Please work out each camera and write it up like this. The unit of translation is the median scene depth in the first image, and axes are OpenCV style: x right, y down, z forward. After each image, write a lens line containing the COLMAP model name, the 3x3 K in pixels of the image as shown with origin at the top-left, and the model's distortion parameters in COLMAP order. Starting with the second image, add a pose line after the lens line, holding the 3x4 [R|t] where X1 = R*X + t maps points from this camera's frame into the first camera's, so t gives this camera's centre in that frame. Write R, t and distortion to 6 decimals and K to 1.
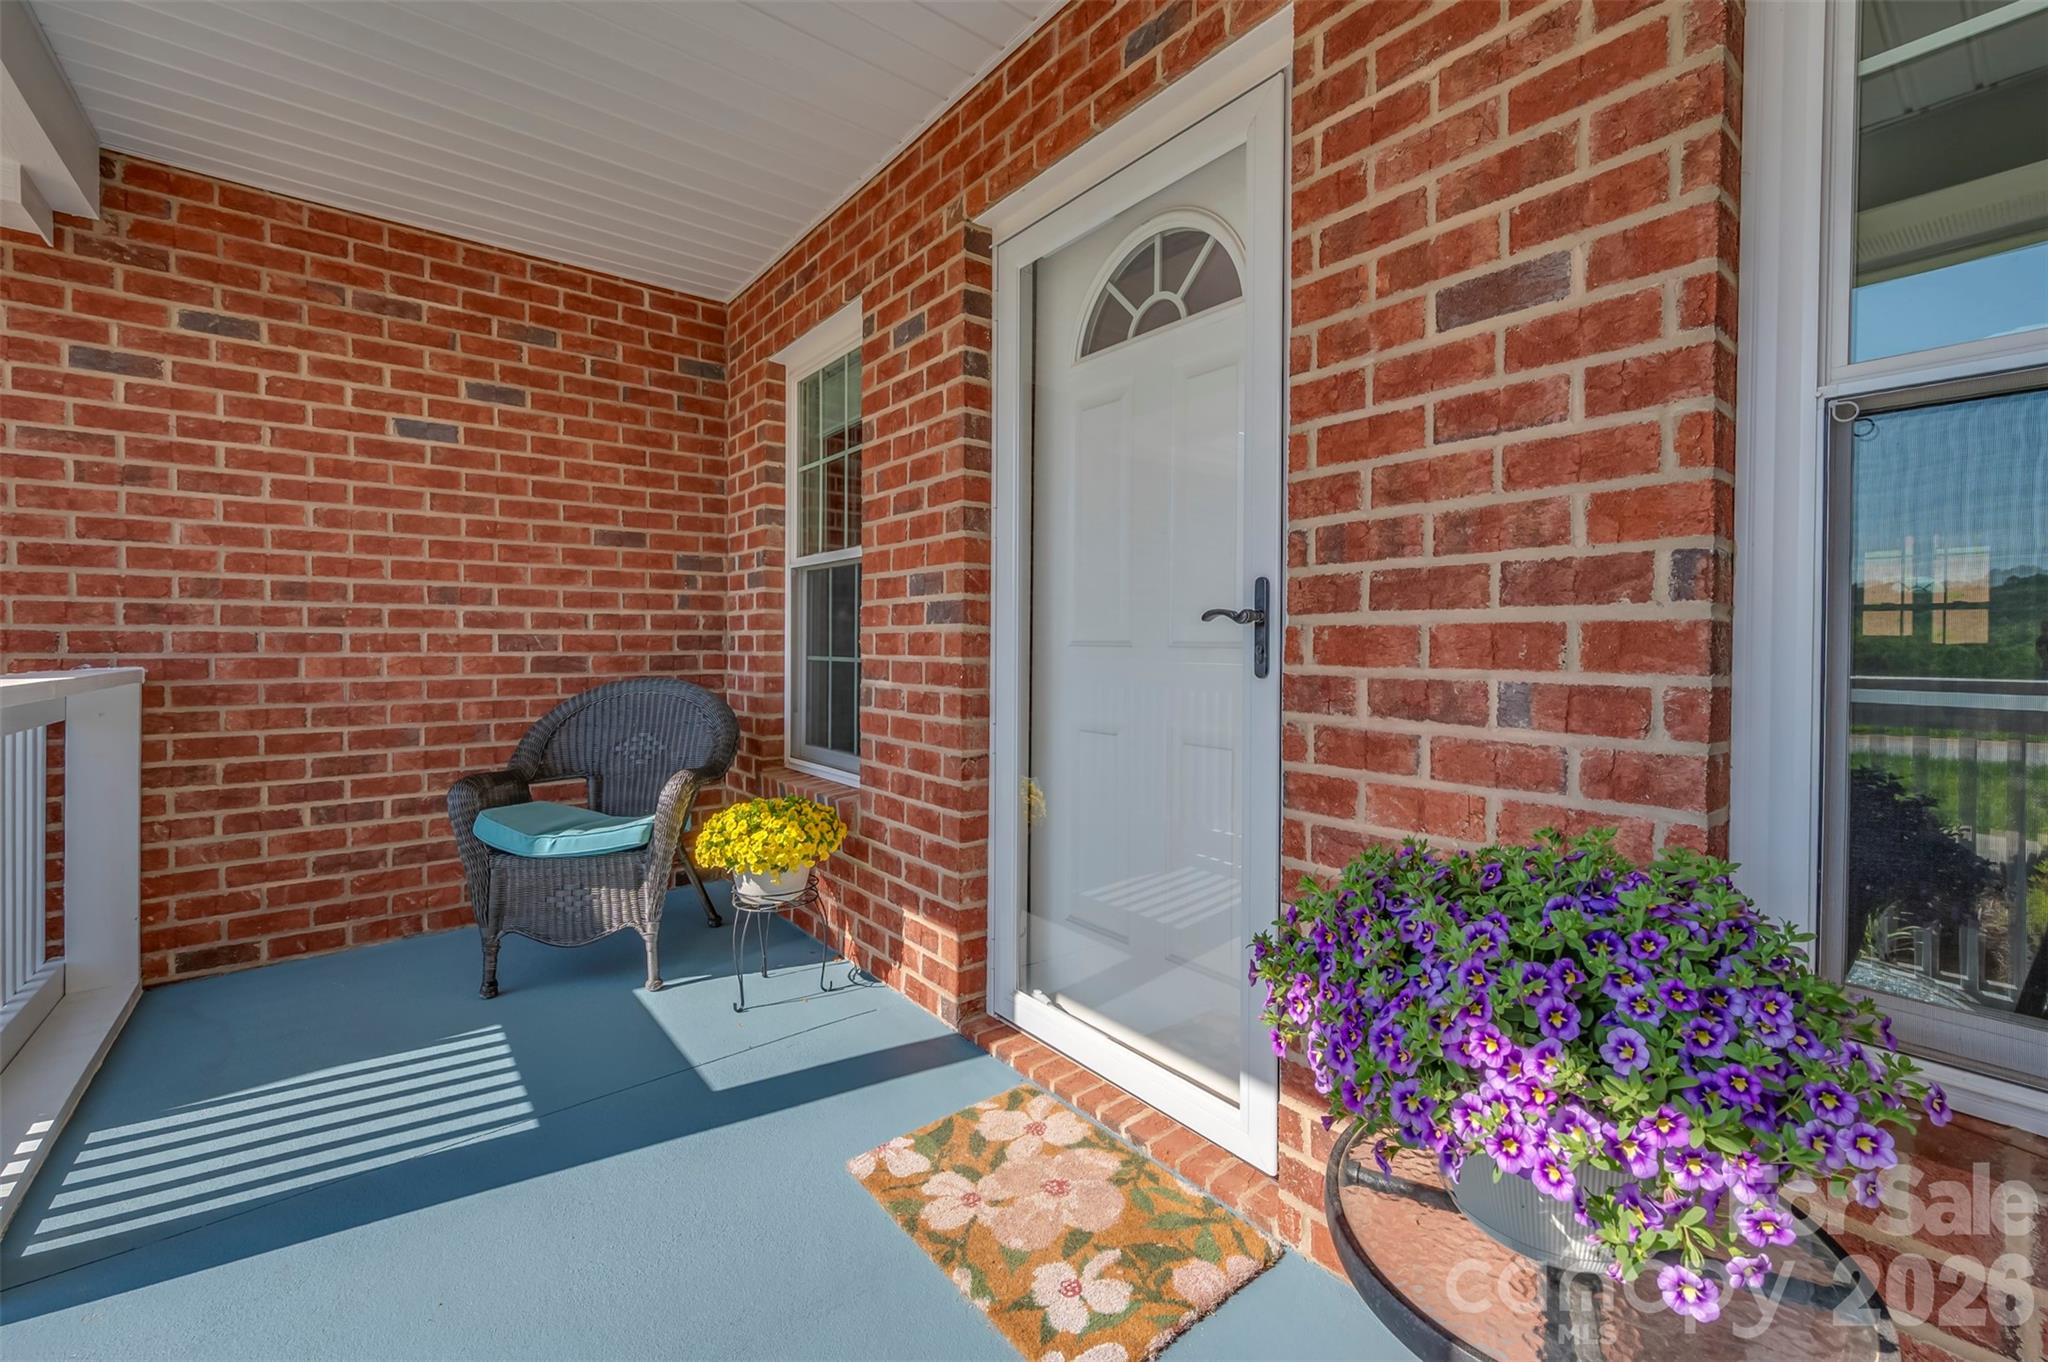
lens RADIAL K [[876.8, 0, 1030.1], [0, 876.8, 640.0], [0, 0, 1]] dist [-0.000276, -0.000096]
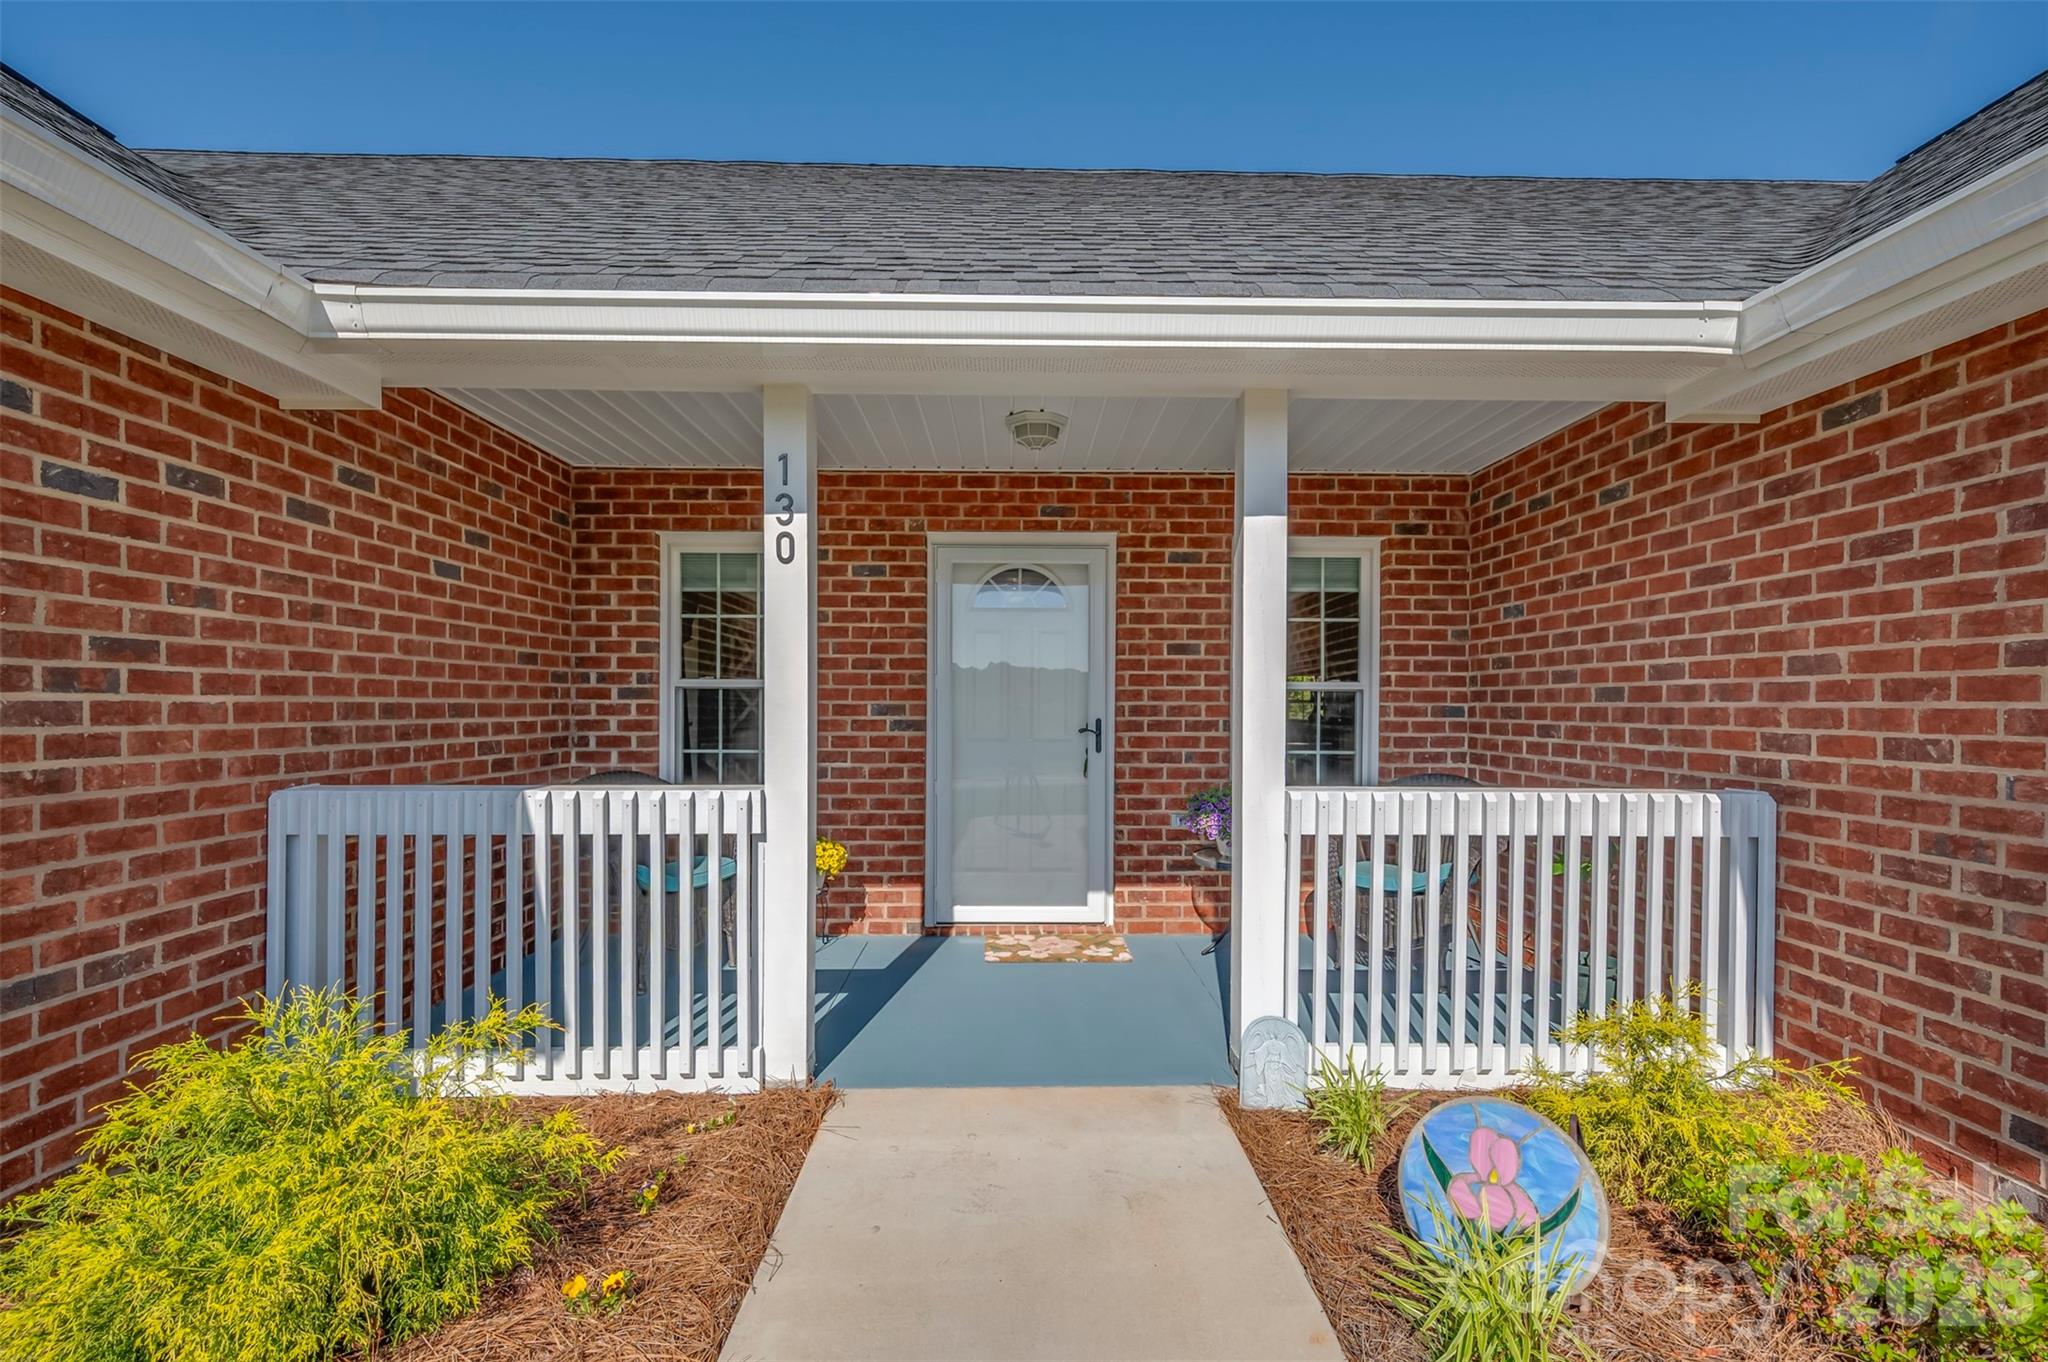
lens RADIAL K [[957.8, 0, 1024.0], [0, 957.8, 681.0], [0, 0, 1]] dist [0.001174, 0.000012]
pose [[0.623094, 0.017276, 0.781956, -2.243542], [-0.001667, 0.999783, -0.020760, -0.121352], [-0.782145, 0.011632, 0.622988, -0.746669]]
